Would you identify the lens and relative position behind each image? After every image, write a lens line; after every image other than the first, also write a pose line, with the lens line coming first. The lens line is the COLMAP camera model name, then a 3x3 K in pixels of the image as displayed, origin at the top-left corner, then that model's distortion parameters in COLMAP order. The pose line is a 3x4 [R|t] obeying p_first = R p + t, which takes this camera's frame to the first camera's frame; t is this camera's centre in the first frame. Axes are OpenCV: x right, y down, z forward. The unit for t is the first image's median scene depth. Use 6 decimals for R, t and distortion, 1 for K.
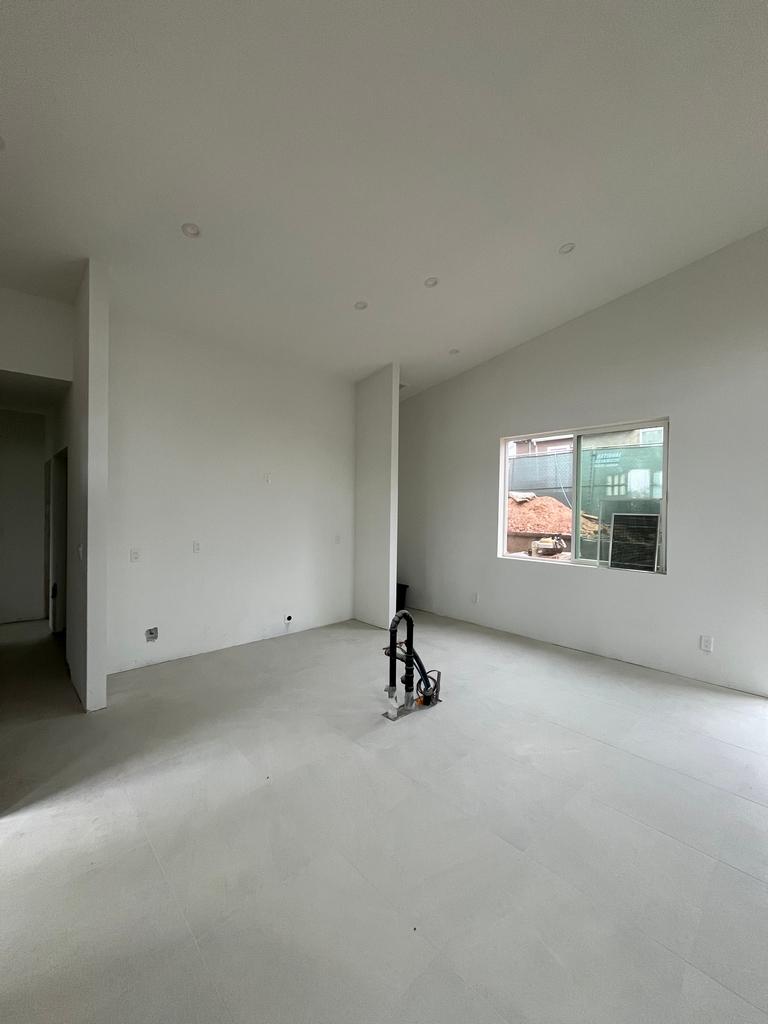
lens RADIAL K [[412.3, 0, 383.8], [0, 412.3, 510.0], [0, 0, 1]] dist [-0.003026, 0.000000]
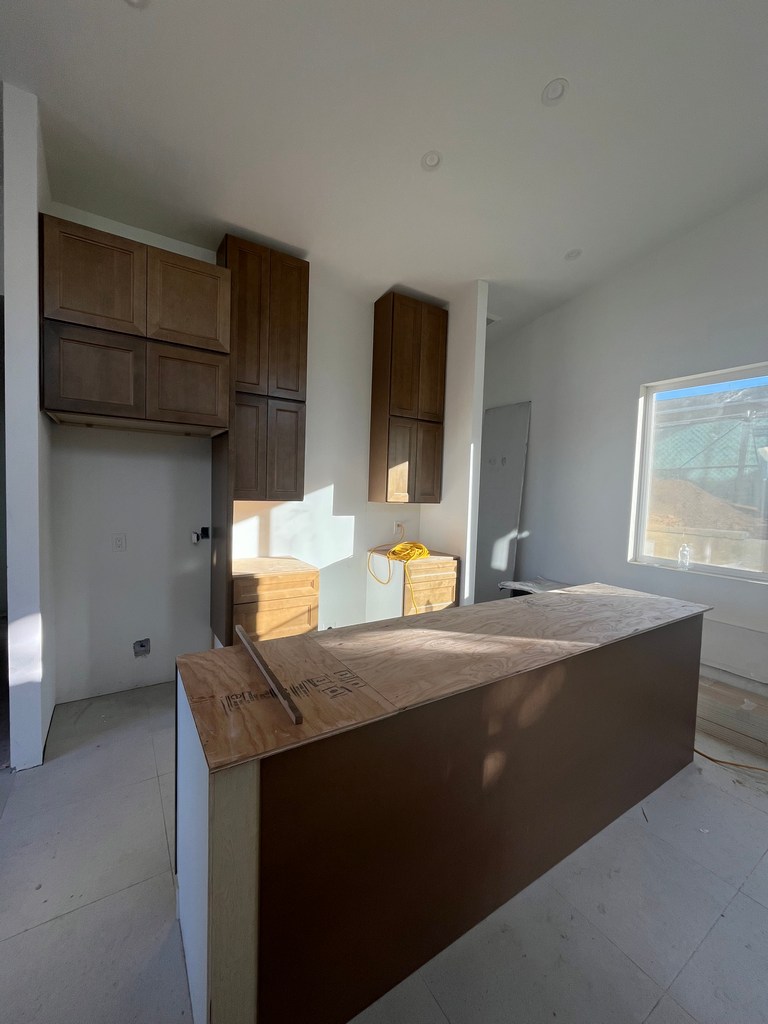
lens RADIAL K [[412.3, 0, 387.9], [0, 412.3, 514.5], [0, 0, 1]] dist [-0.003026, 0.000000]
pose [[0.984308, 0.031430, -0.173635, 0.004581], [-0.022187, 0.998244, 0.054925, 0.006834], [0.175056, -0.050210, 0.983277, 0.345643]]
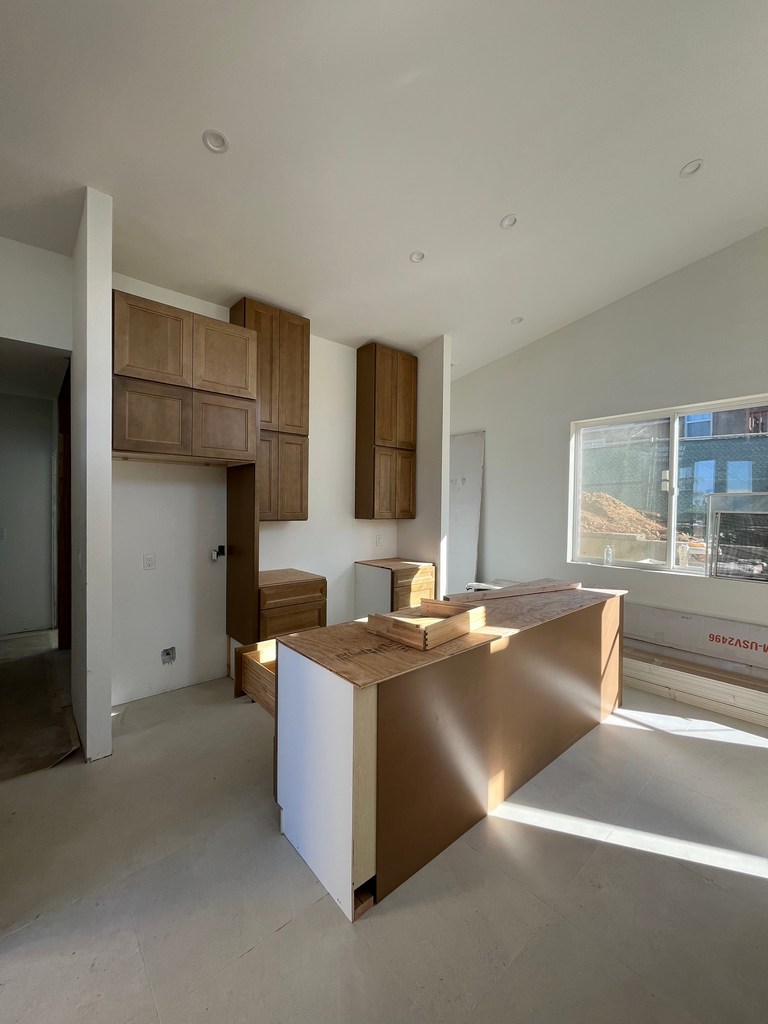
lens RADIAL K [[412.3, 0, 387.1], [0, 412.3, 514.8], [0, 0, 1]] dist [-0.003026, 0.000000]
pose [[0.999444, 0.000681, -0.033348, -0.087508], [-0.000038, 0.999814, 0.019281, -0.001713], [0.033355, -0.019269, 0.999258, 0.176372]]
